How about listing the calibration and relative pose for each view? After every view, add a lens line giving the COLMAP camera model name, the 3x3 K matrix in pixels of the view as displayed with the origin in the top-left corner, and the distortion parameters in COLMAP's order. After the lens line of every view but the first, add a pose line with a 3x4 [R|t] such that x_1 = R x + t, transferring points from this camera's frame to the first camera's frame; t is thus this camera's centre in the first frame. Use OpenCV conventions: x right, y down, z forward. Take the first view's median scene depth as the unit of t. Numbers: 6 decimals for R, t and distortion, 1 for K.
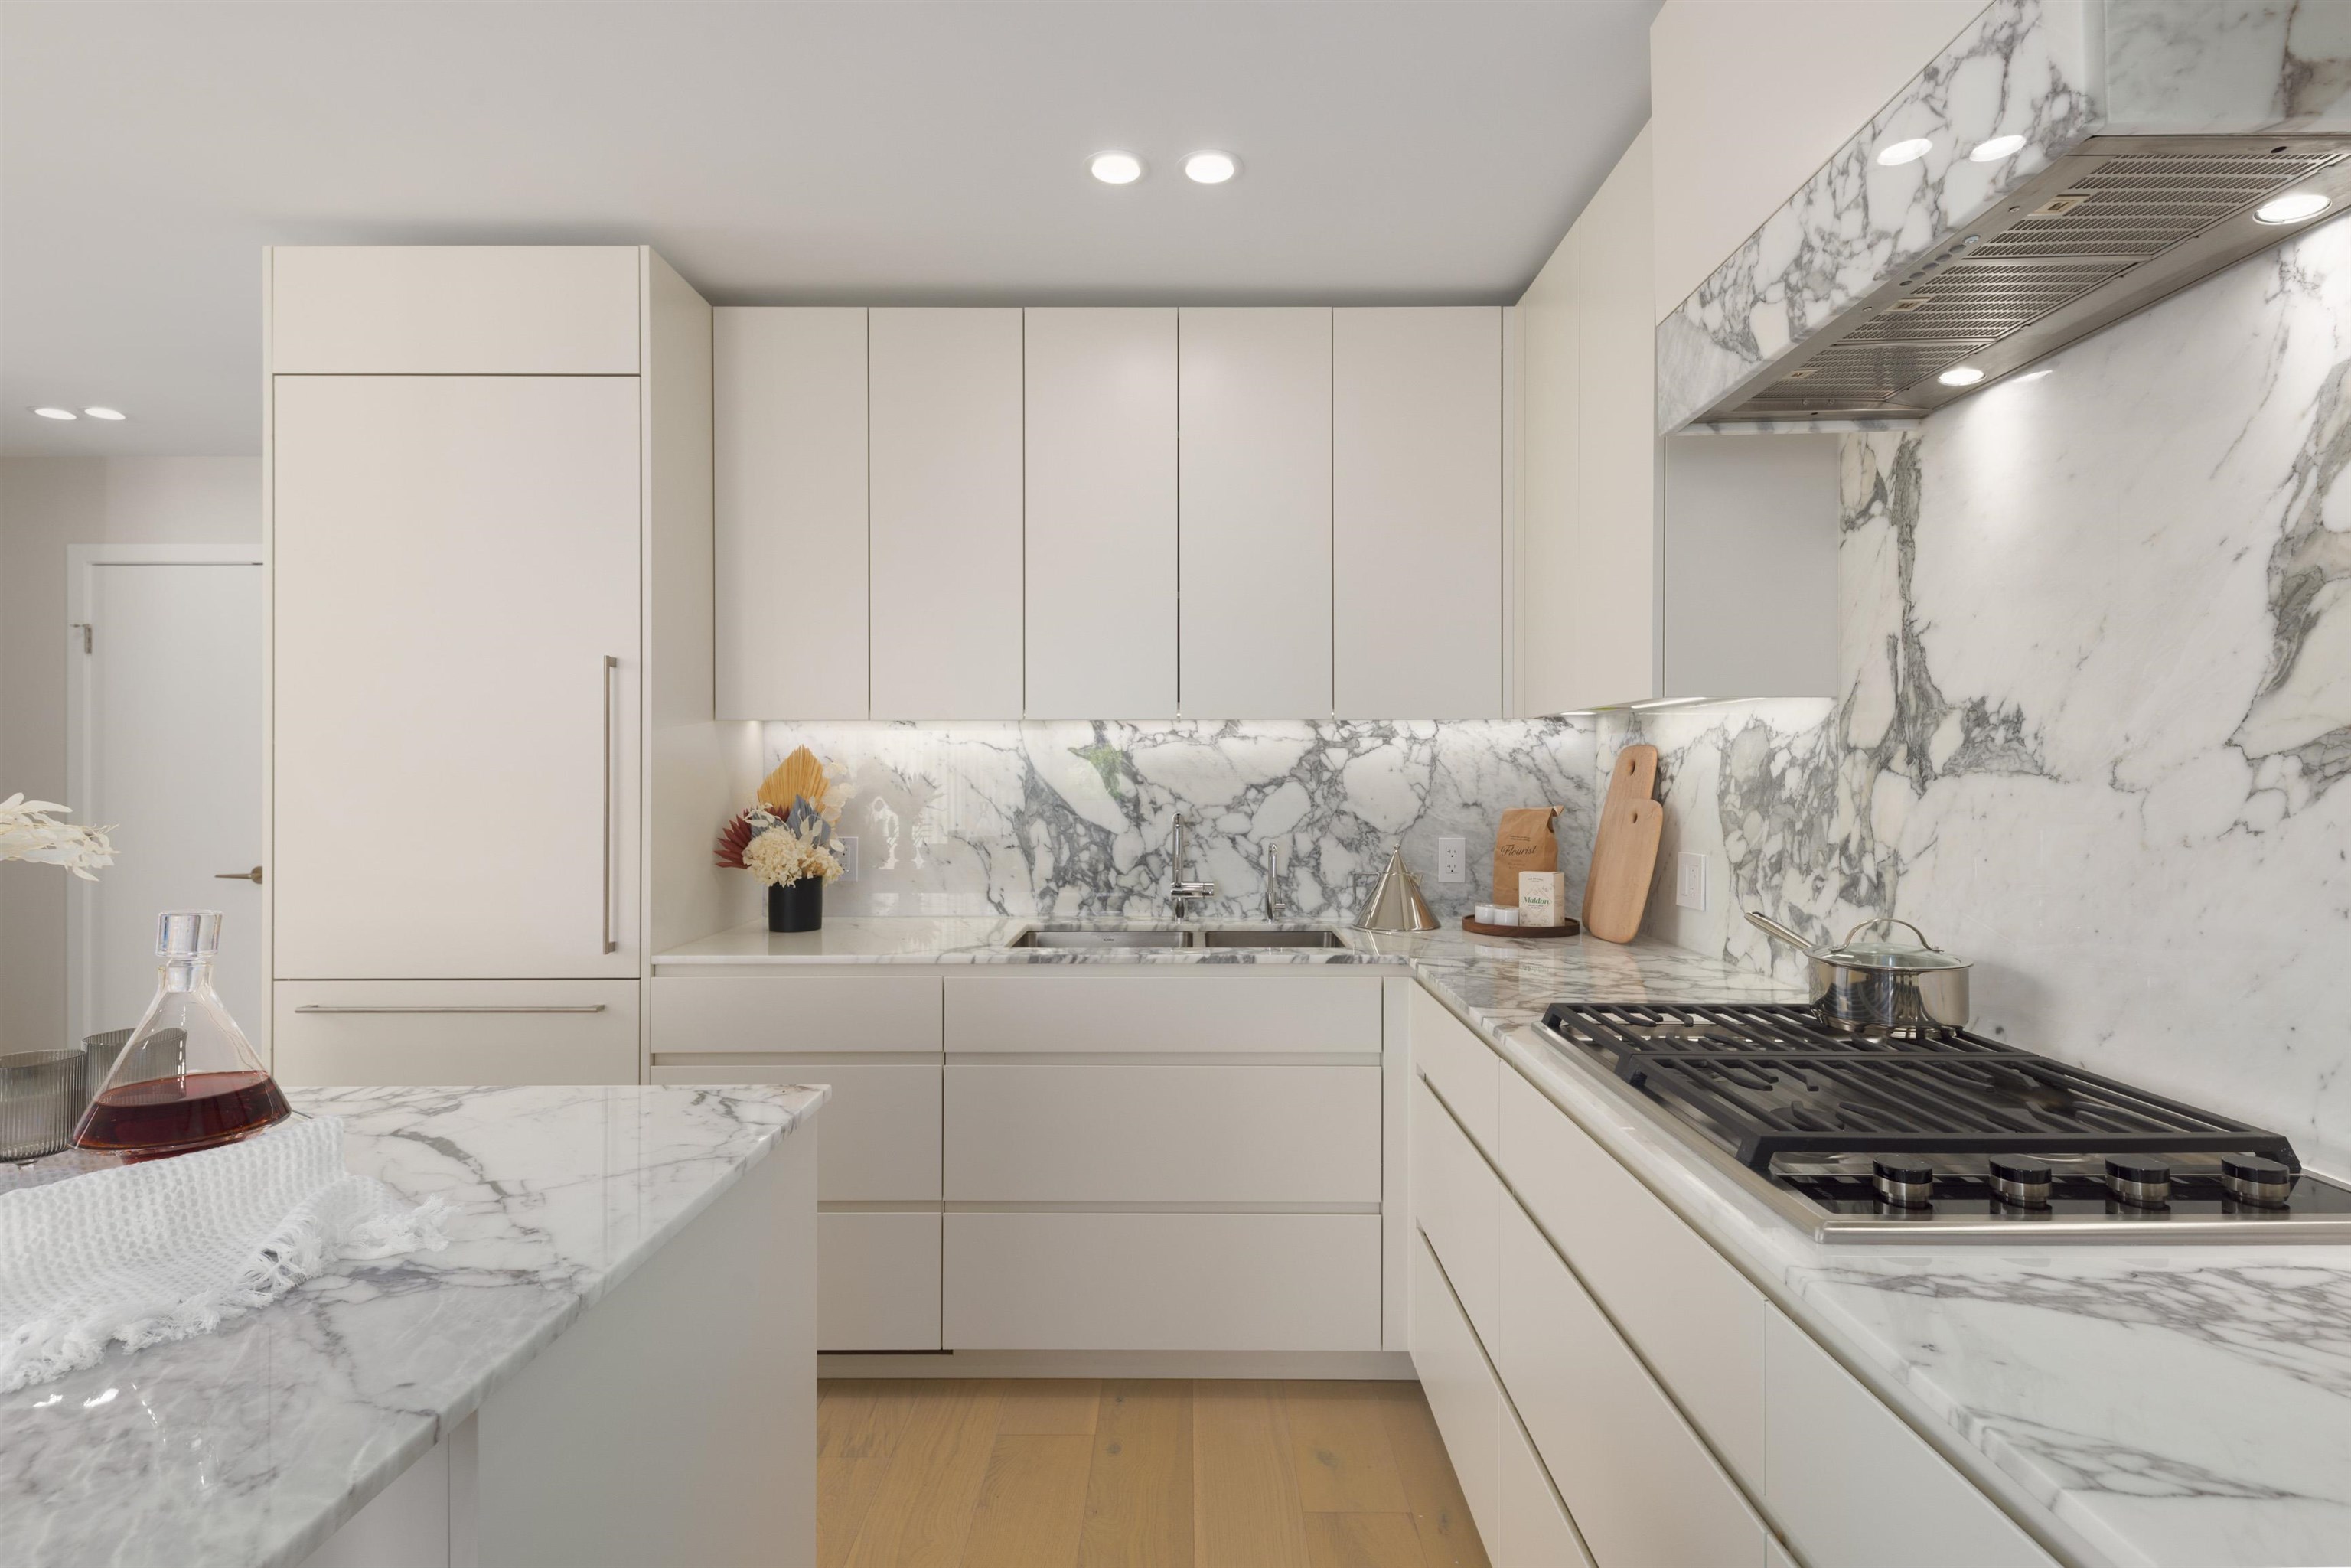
lens RADIAL K [[1120.7, 0, 1182.1], [0, 1120.7, 773.4], [0, 0, 1]] dist [0.001840, -0.003725]
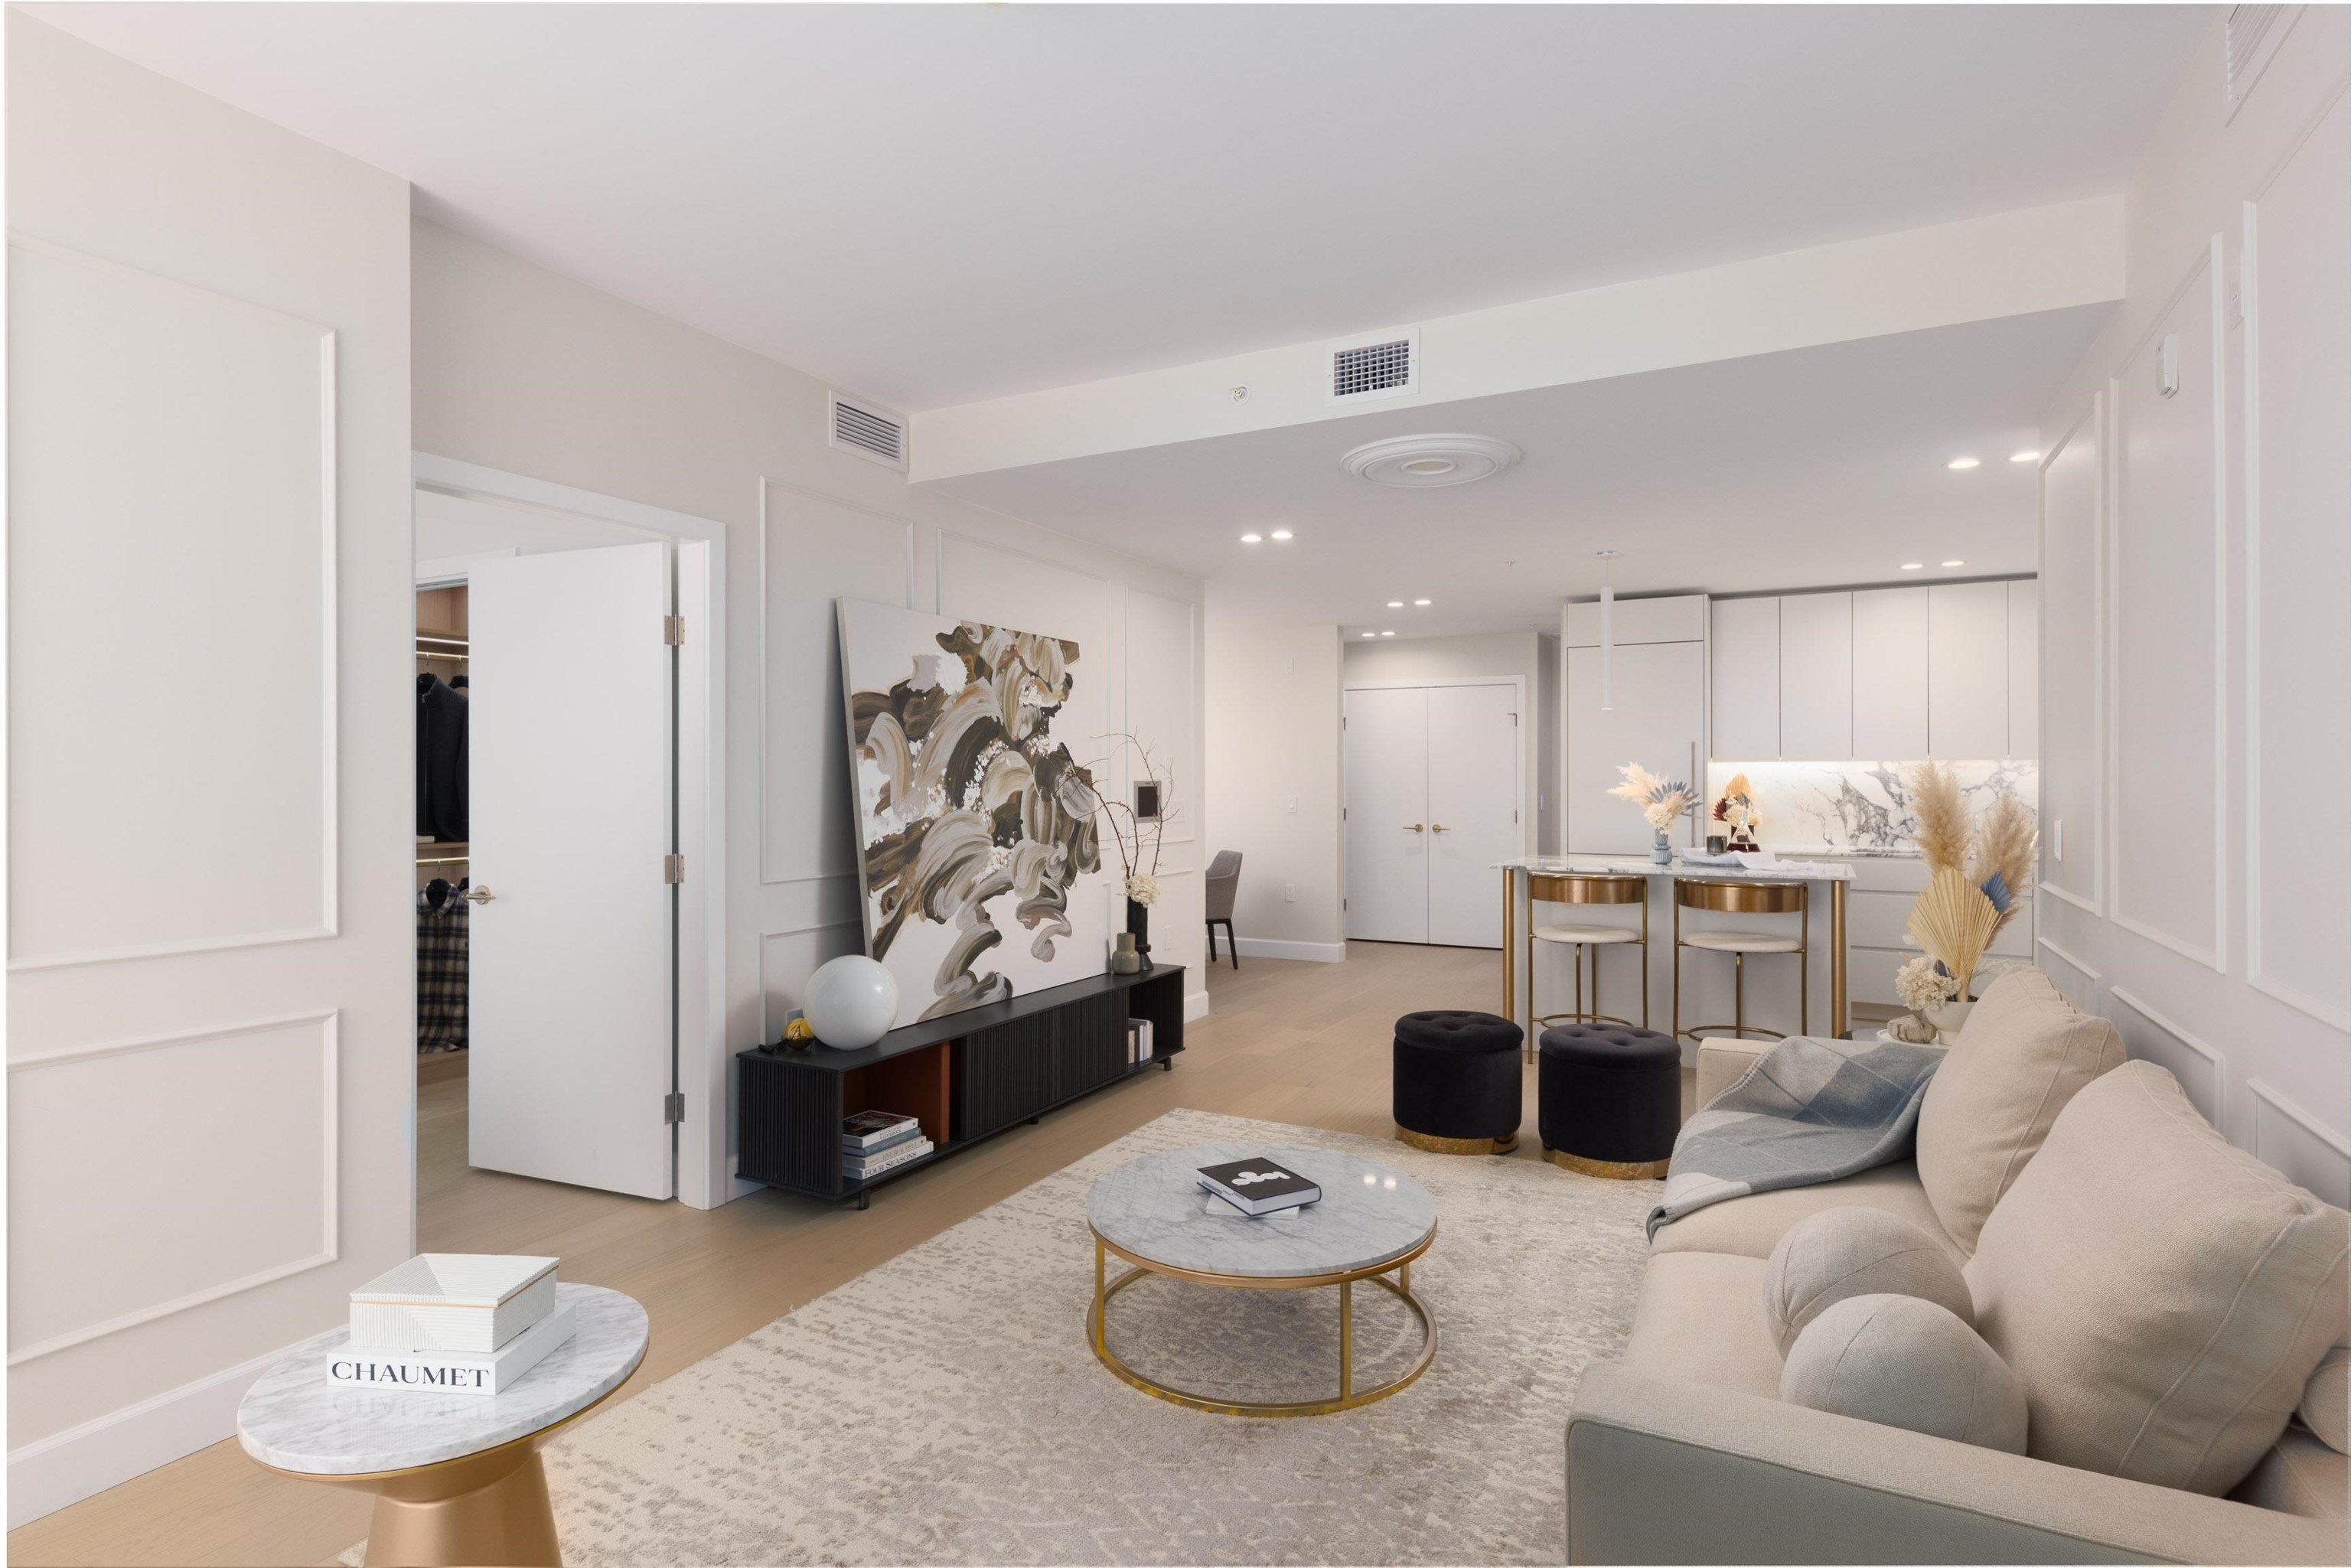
lens RADIAL K [[1163.9, 0, 1197.7], [0, 1163.9, 774.6], [0, 0, 1]] dist [0.021884, -0.004517]
pose [[0.892300, -0.001372, -0.451441, -0.327094], [0.000035, 0.999996, -0.002971, -0.014589], [0.451443, 0.002635, 0.892296, -2.373000]]
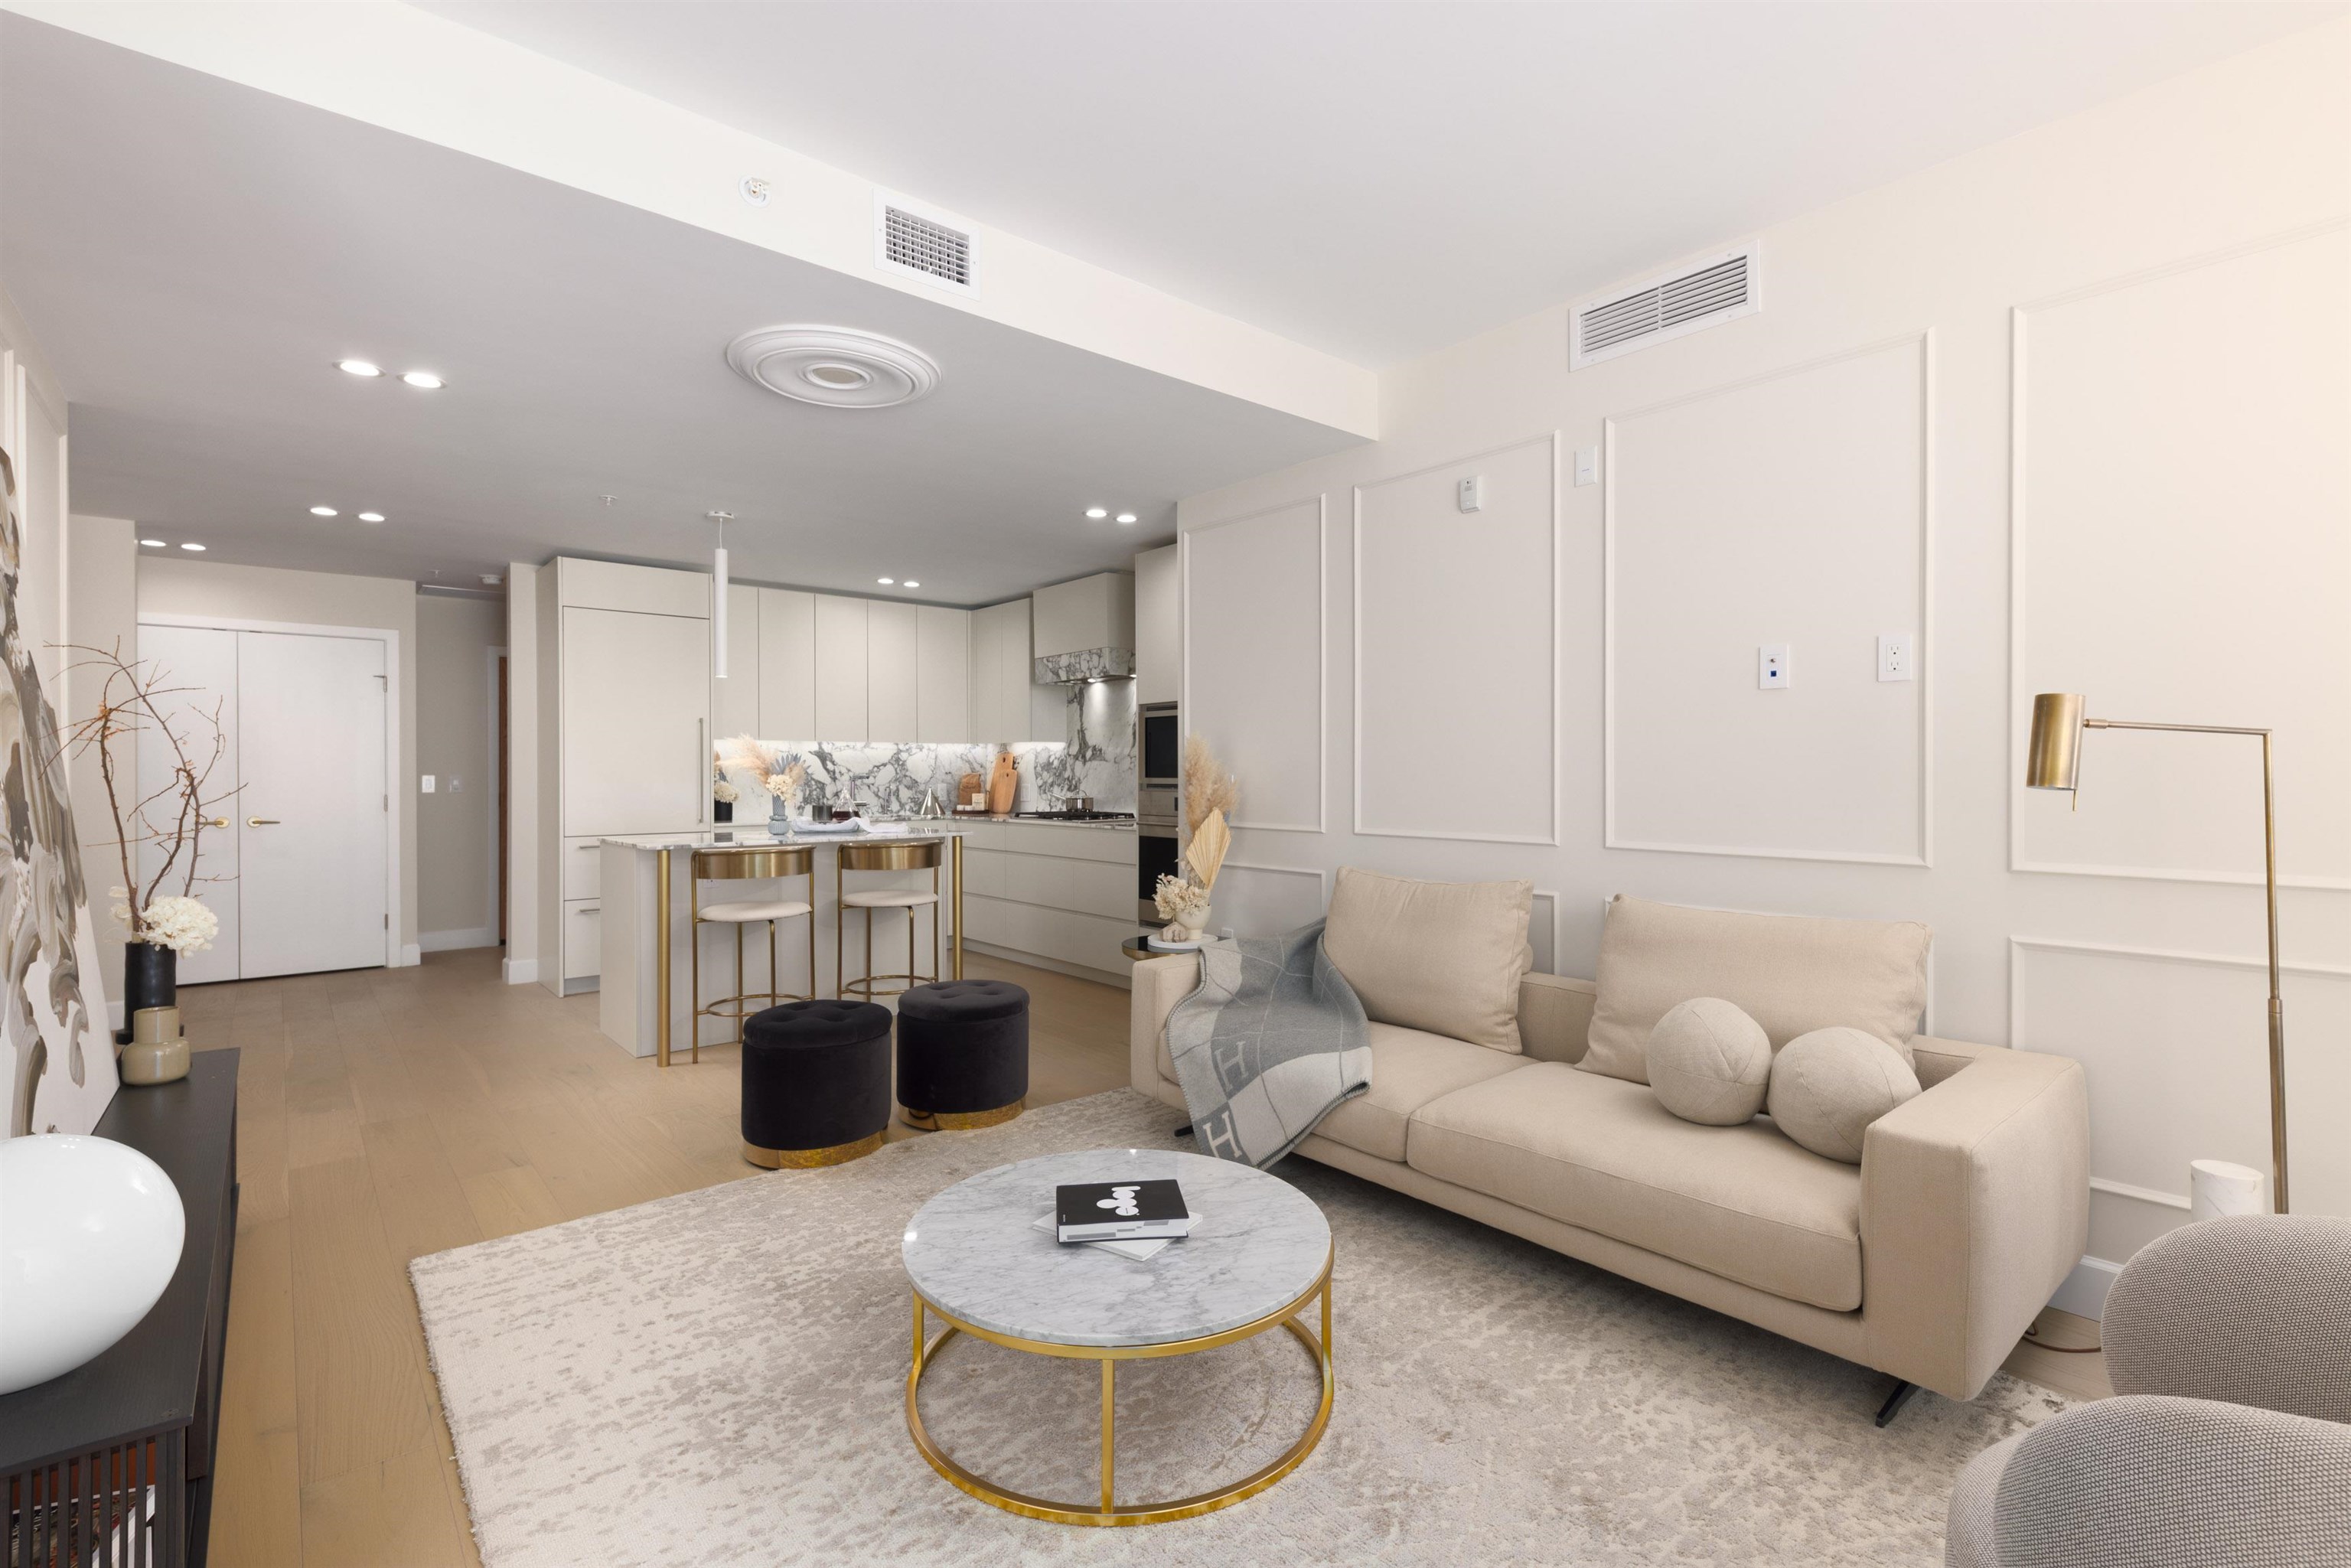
lens RADIAL K [[1046.3, 0, 1158.1], [0, 1046.3, 771.6], [0, 0, 1]] dist [0.016279, -0.002703]
pose [[0.771247, -0.000118, 0.636536, -1.430833], [0.001074, 0.999999, -0.001115, 0.038729], [-0.636535, 0.001543, 0.771246, -1.946788]]
